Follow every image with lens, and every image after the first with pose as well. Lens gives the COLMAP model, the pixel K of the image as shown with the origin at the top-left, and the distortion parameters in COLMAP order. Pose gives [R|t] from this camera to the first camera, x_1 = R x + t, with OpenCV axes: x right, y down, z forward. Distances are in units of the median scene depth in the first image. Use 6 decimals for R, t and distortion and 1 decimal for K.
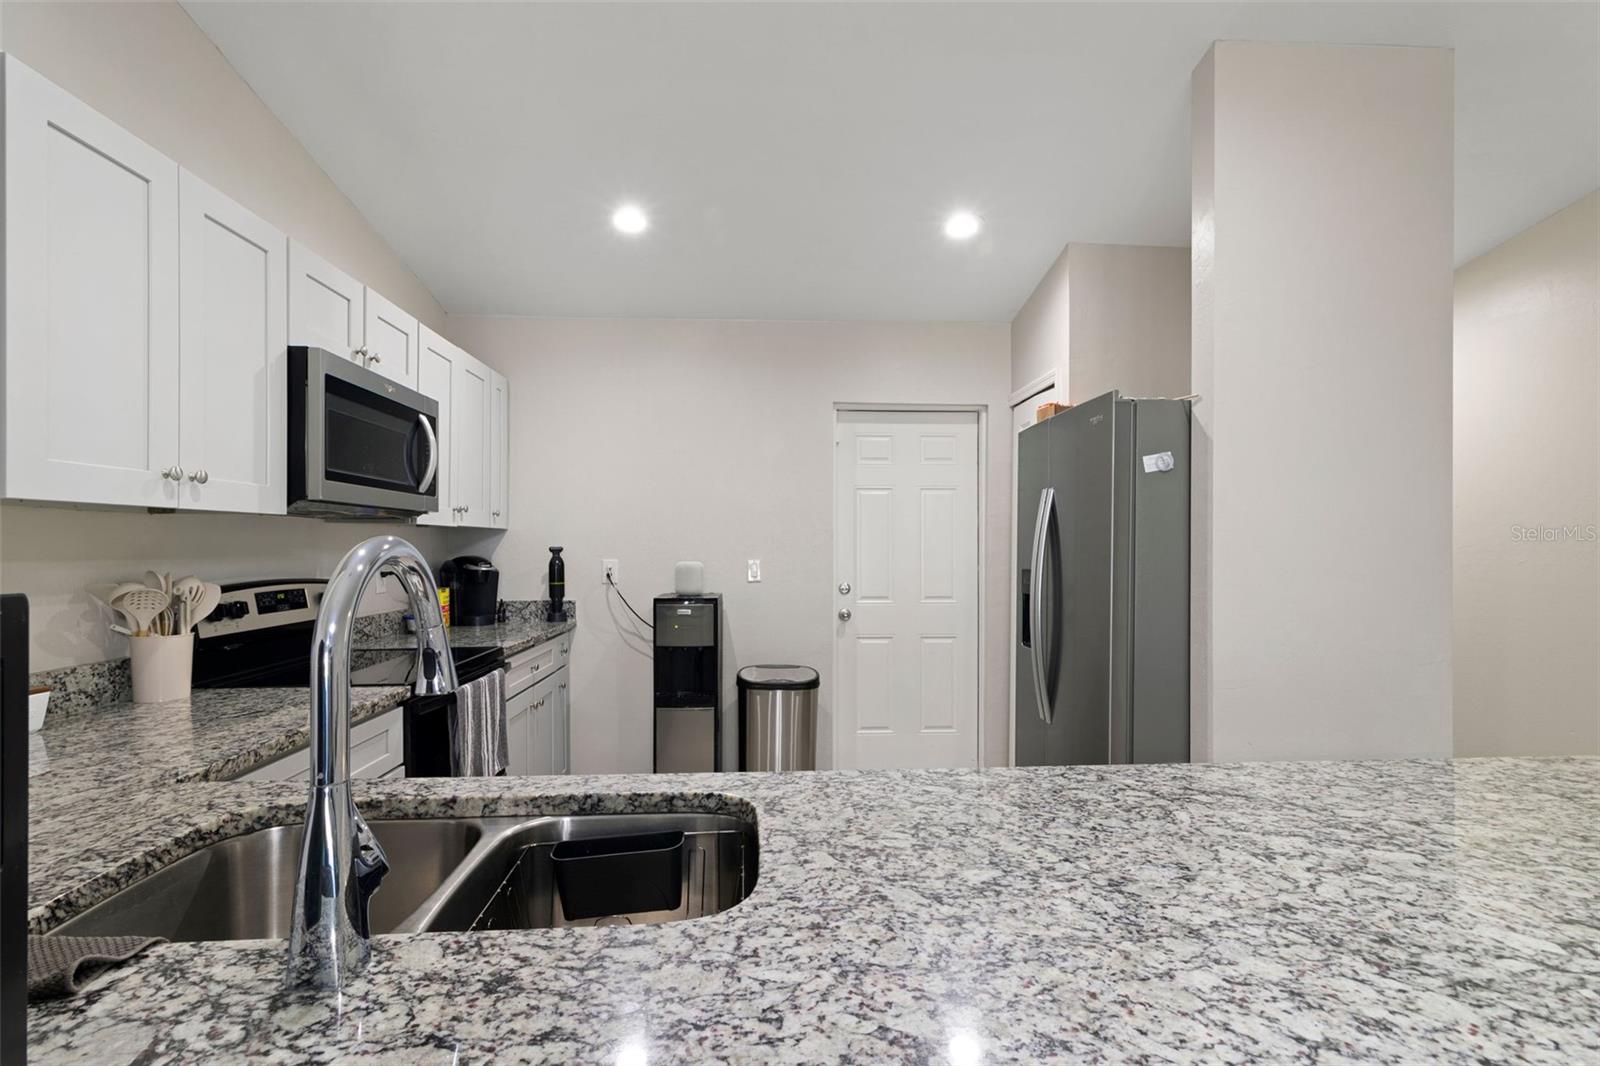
lens RADIAL K [[752.8, 0, 801.8], [0, 752.8, 550.7], [0, 0, 1]] dist [0.003477, 0.000772]
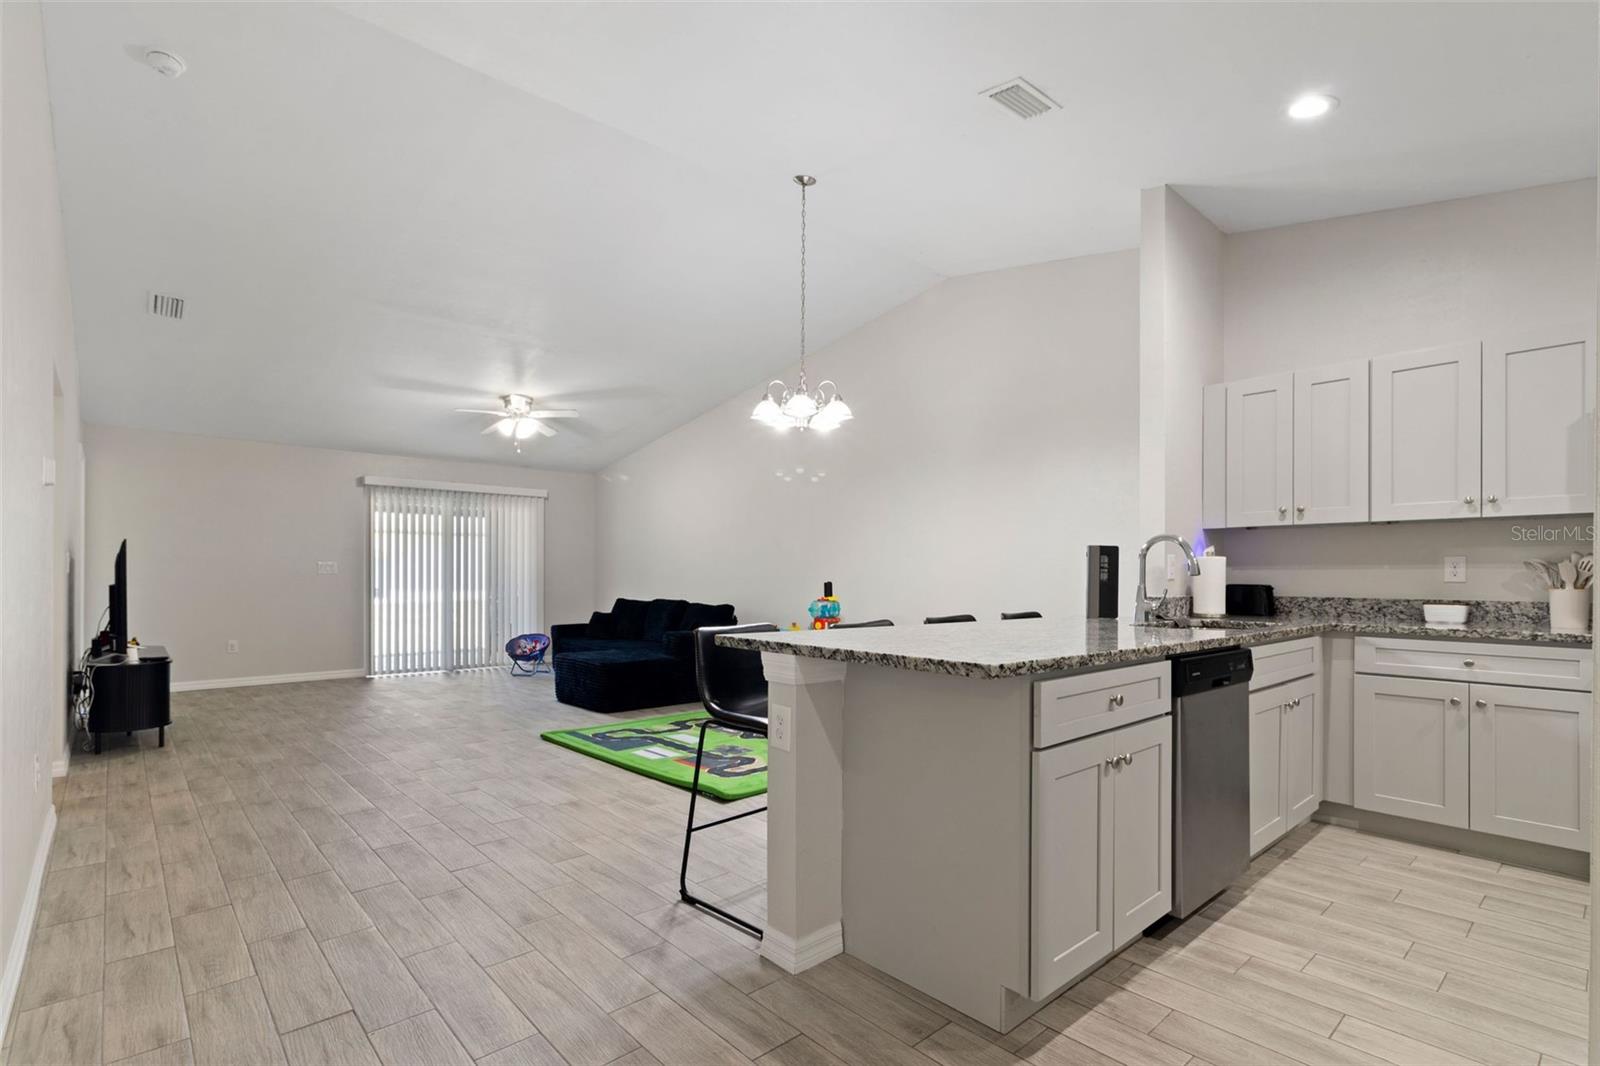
lens RADIAL K [[757.0, 0, 795.1], [0, 757.0, 574.7], [0, 0, 1]] dist [0.002743, 0.001015]
pose [[-0.780261, -0.004330, -0.625439, 0.828256], [-0.008800, 0.999953, 0.004057, 0.046283], [0.625392, 0.008669, -0.780262, 0.663570]]
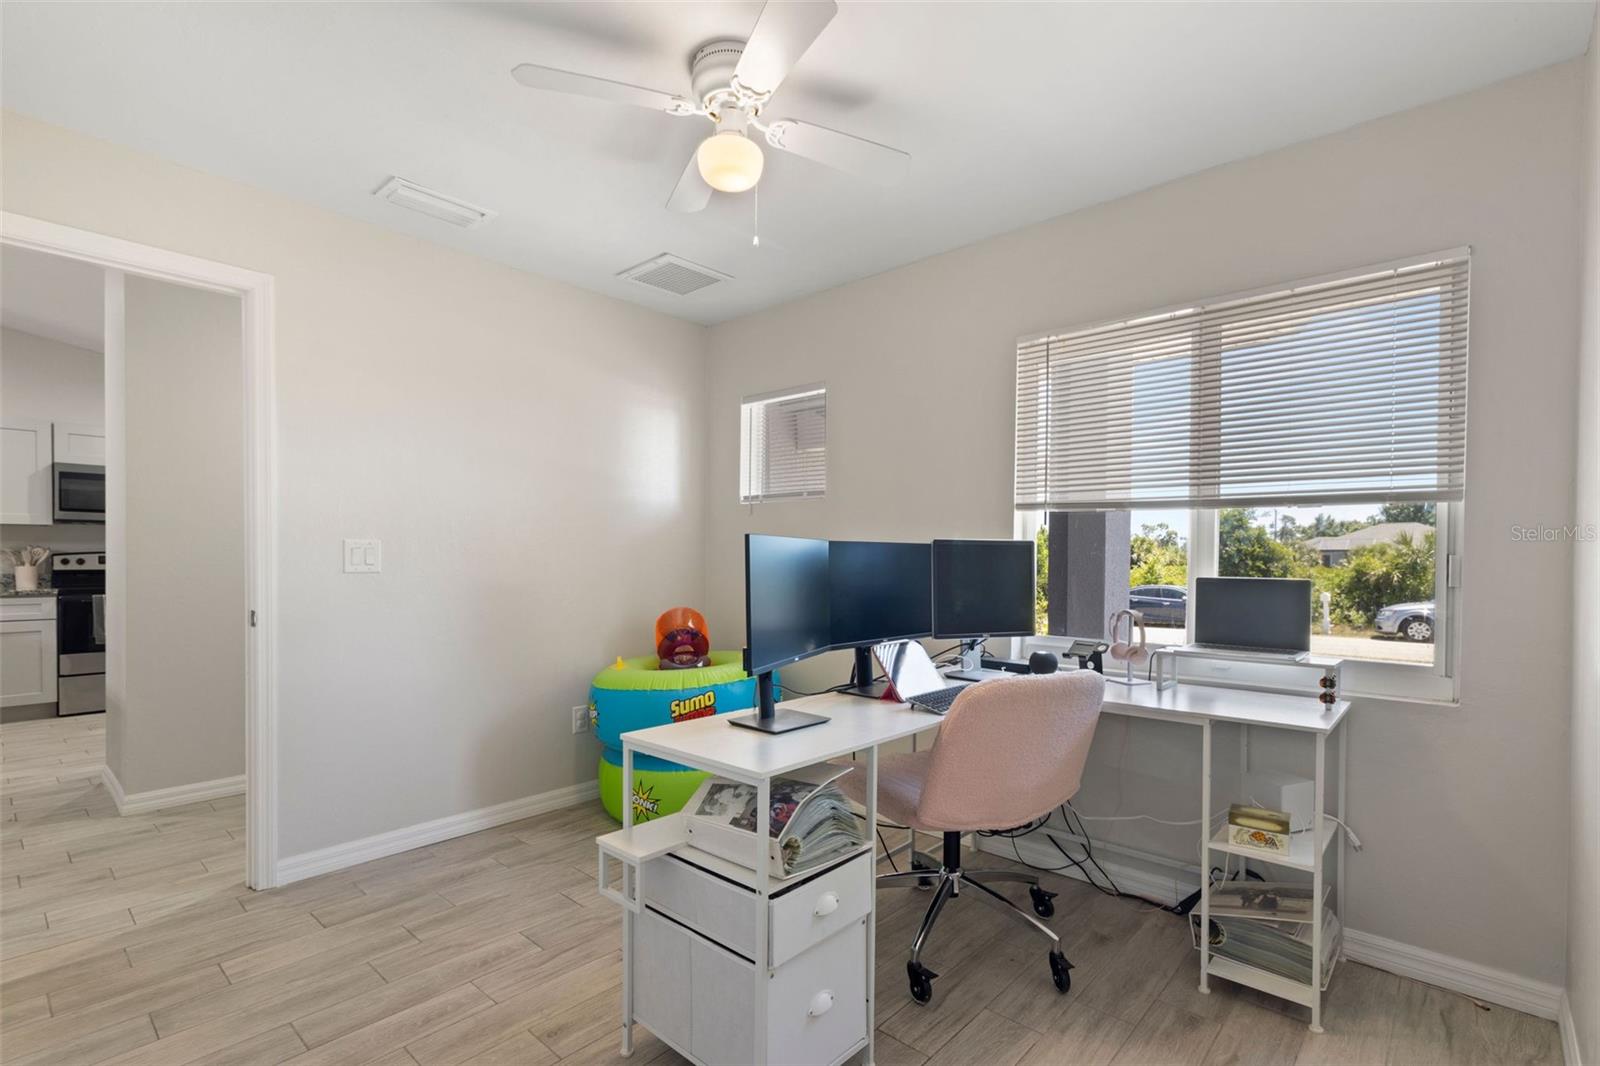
lens RADIAL K [[750.1, 0, 802.2], [0, 750.1, 570.3], [0, 0, 1]] dist [0.001953, 0.000426]
pose [[0.704430, 0.014368, -0.709628, 1.802642], [-0.009338, 0.999896, 0.010975, 0.035406], [0.709712, -0.001105, 0.704491, 0.577825]]
